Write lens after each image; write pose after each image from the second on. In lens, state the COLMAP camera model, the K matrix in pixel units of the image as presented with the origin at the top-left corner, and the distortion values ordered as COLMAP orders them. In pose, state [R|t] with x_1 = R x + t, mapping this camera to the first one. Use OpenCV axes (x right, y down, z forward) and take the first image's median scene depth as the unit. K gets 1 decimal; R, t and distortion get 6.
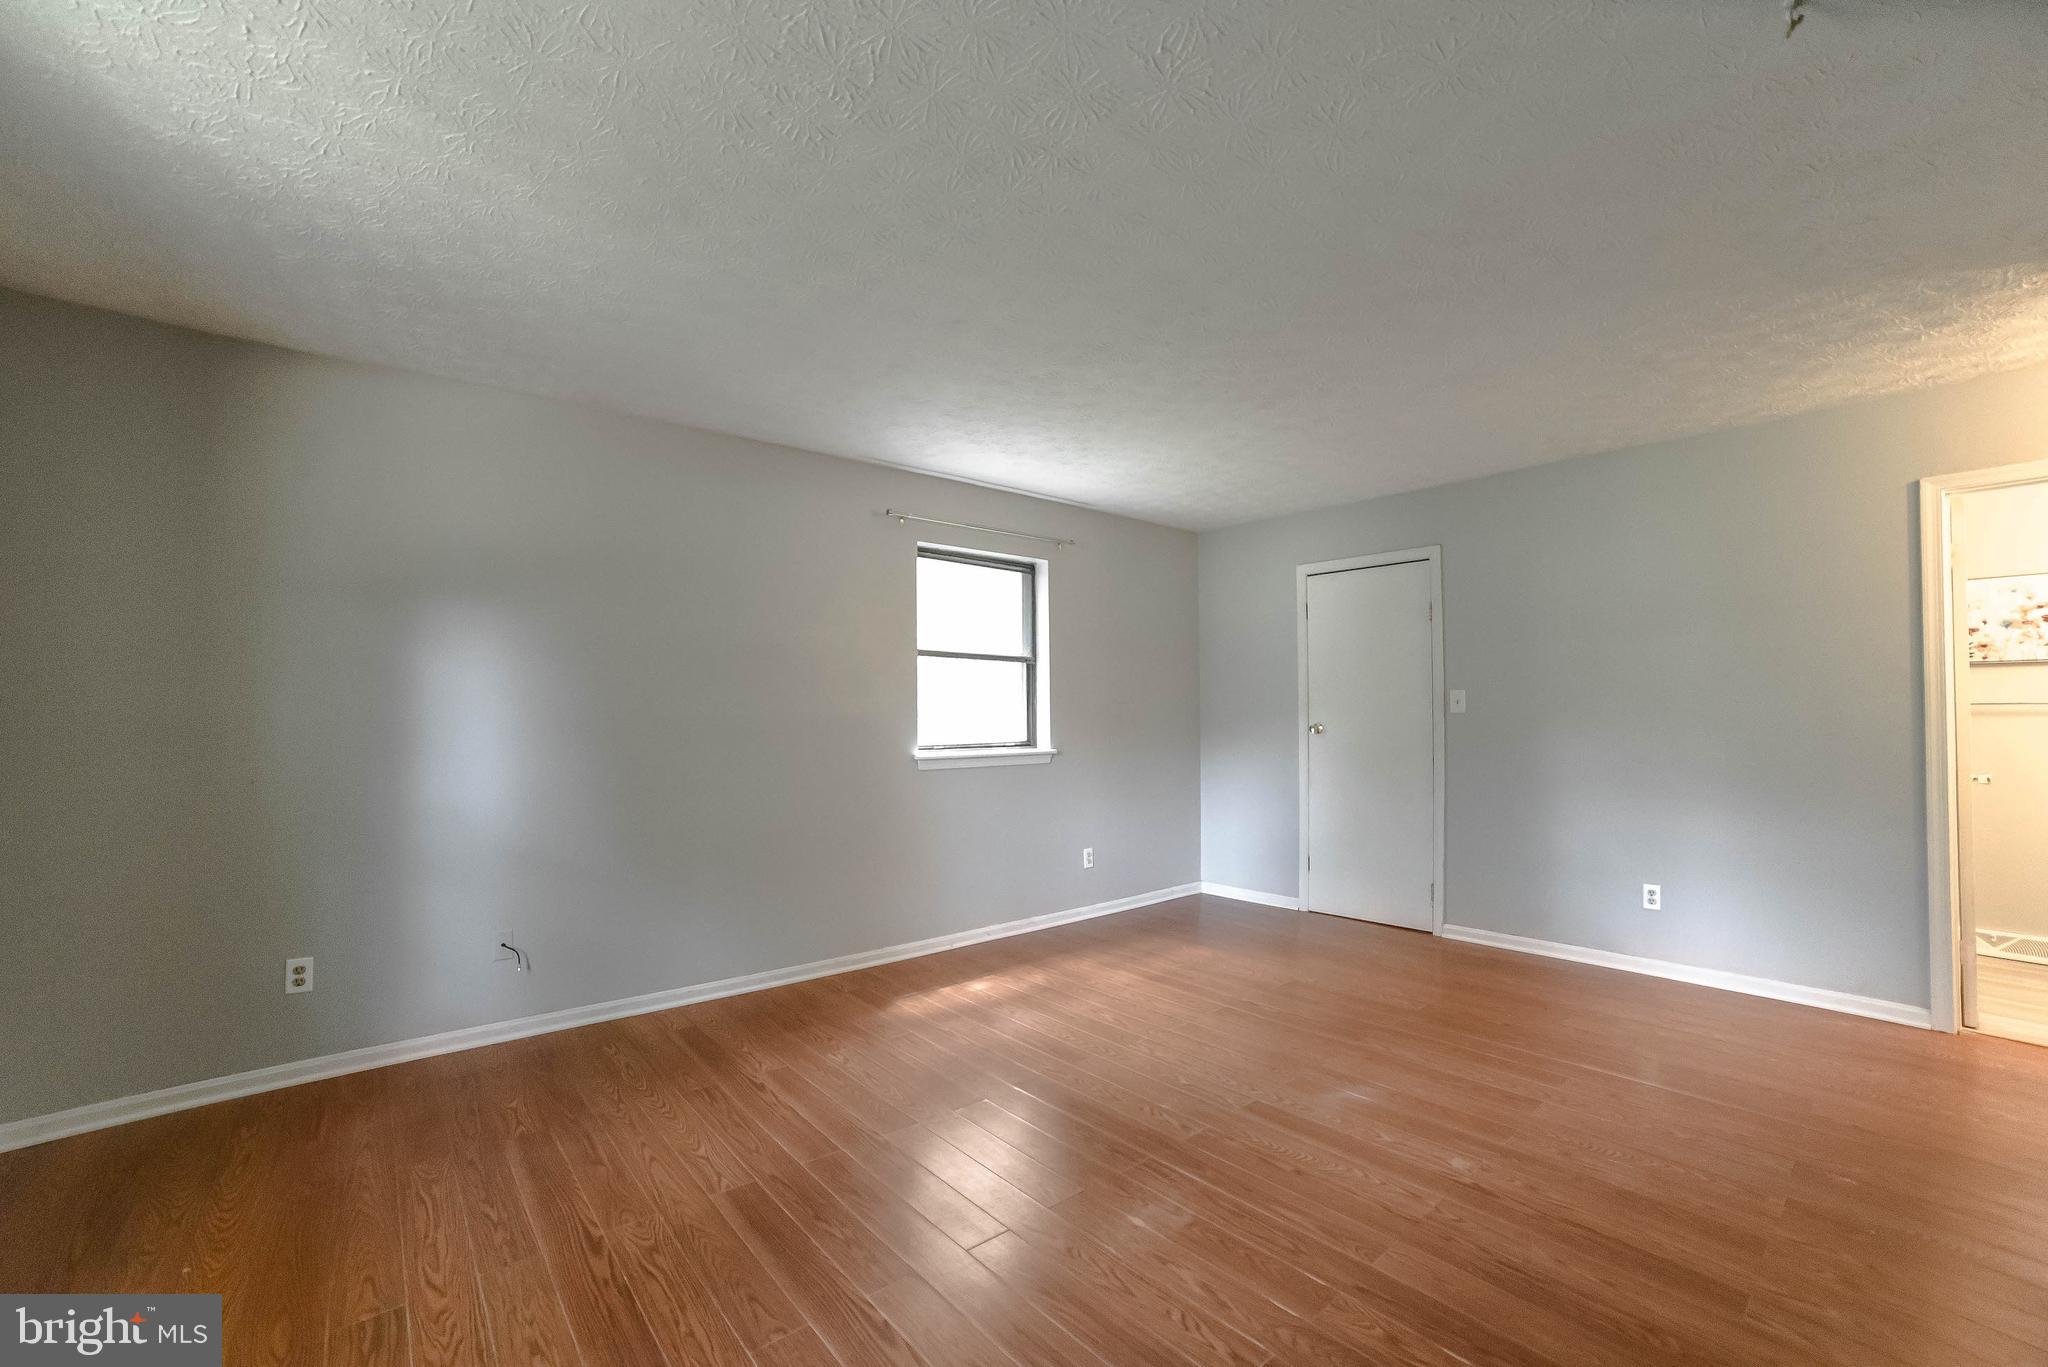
lens RADIAL K [[826.8, 0, 1040.0], [0, 826.8, 708.4], [0, 0, 1]] dist [-0.089653, 0.032561]
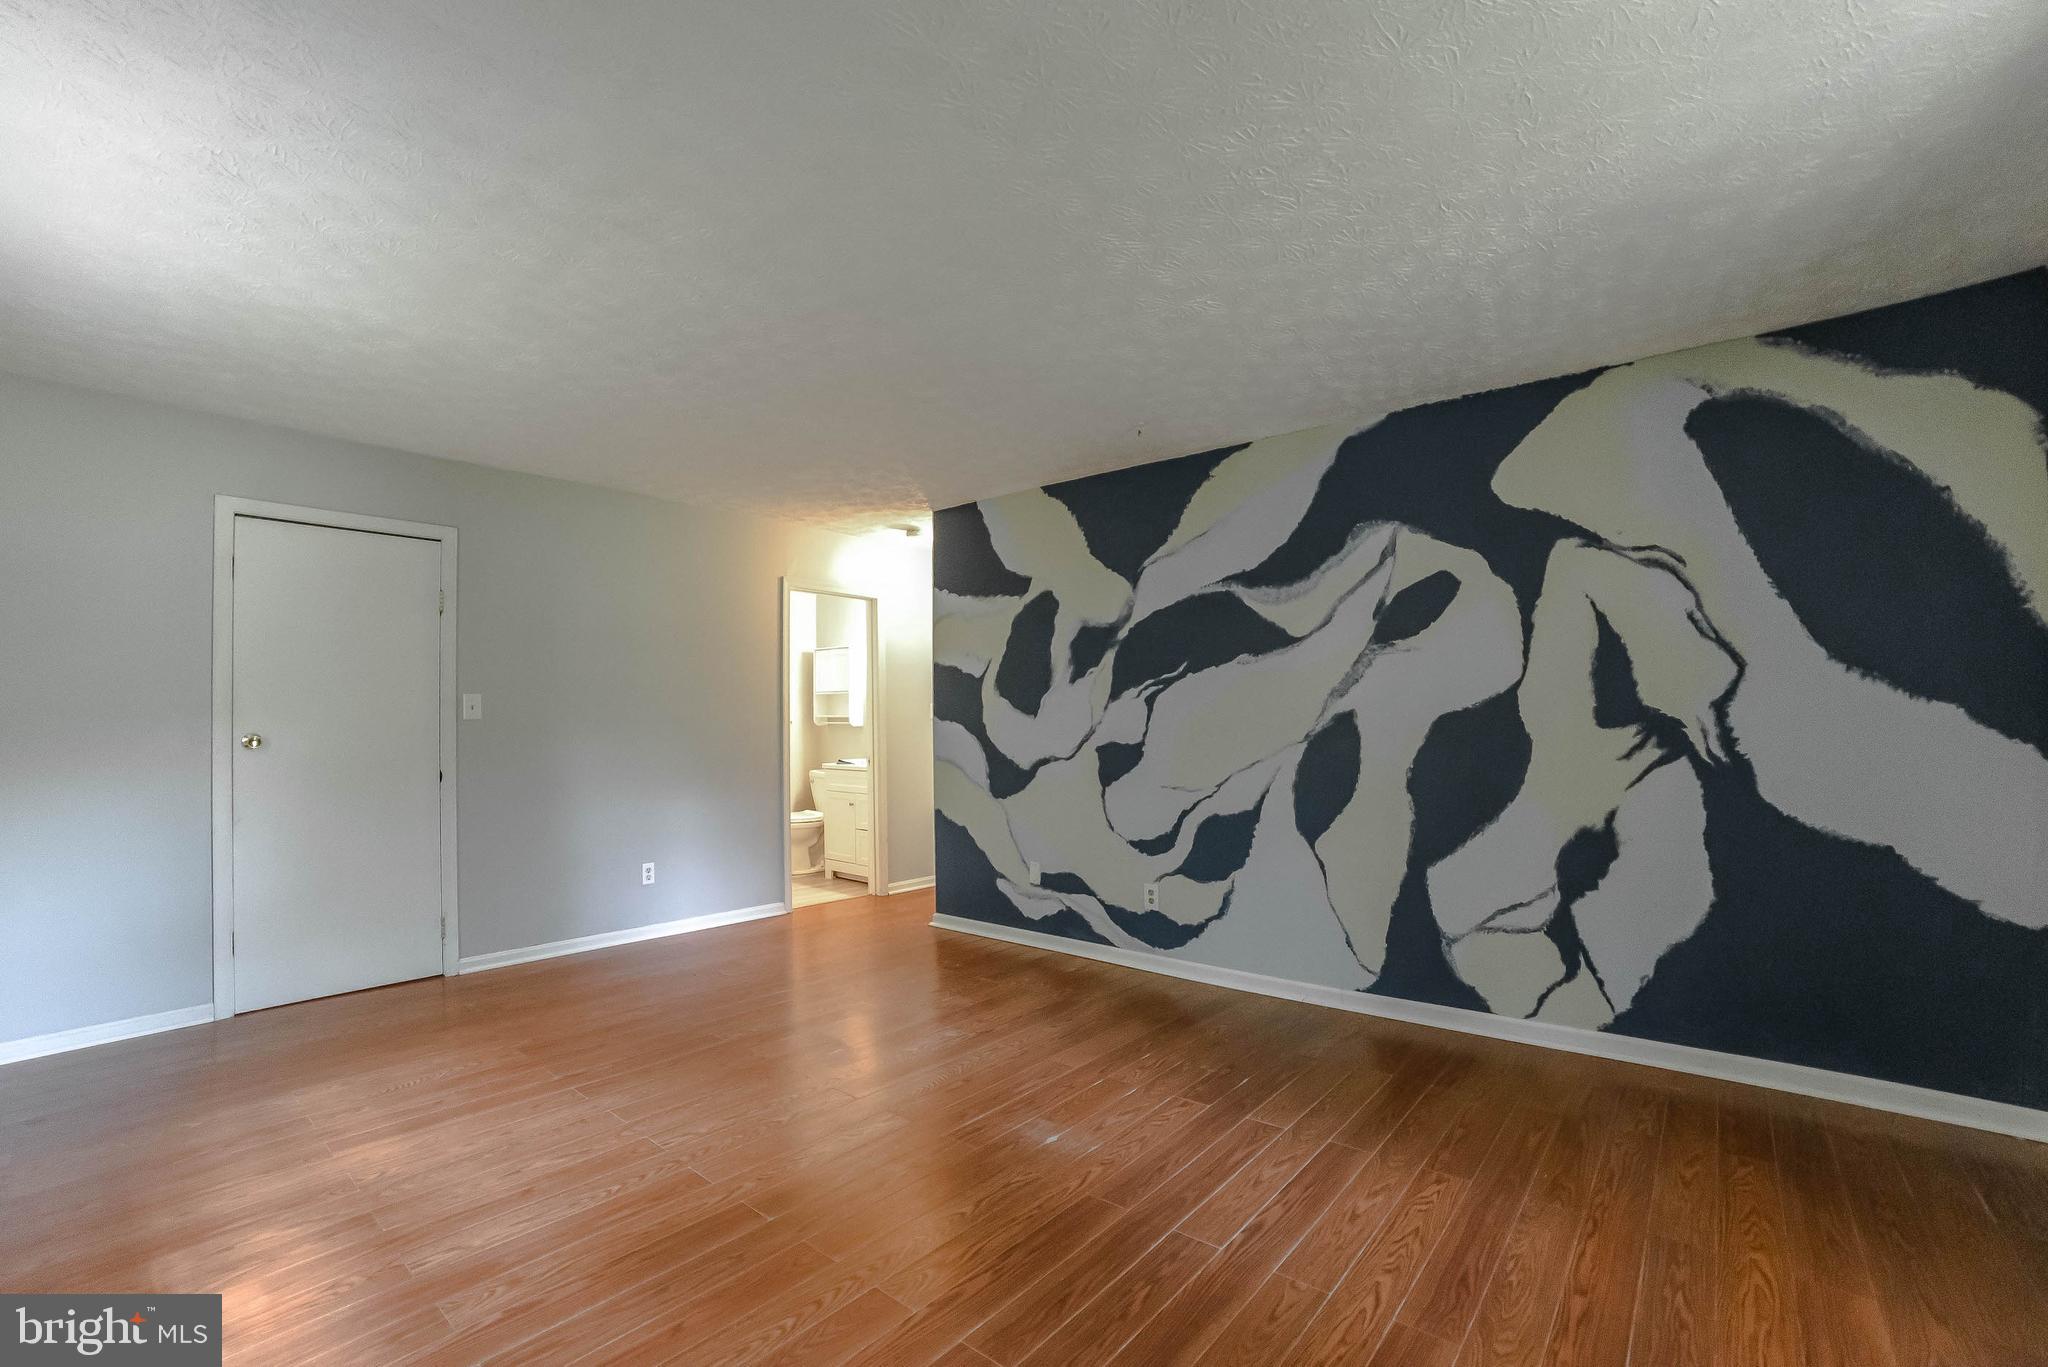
lens RADIAL K [[826.8, 0, 1040.0], [0, 826.8, 708.4], [0, 0, 1]] dist [-0.089653, 0.032561]
pose [[-0.140042, 0.022422, 0.989892, -0.529237], [-0.003503, 0.999726, -0.023141, 0.013582], [-0.990139, -0.006708, -0.139925, 0.582259]]
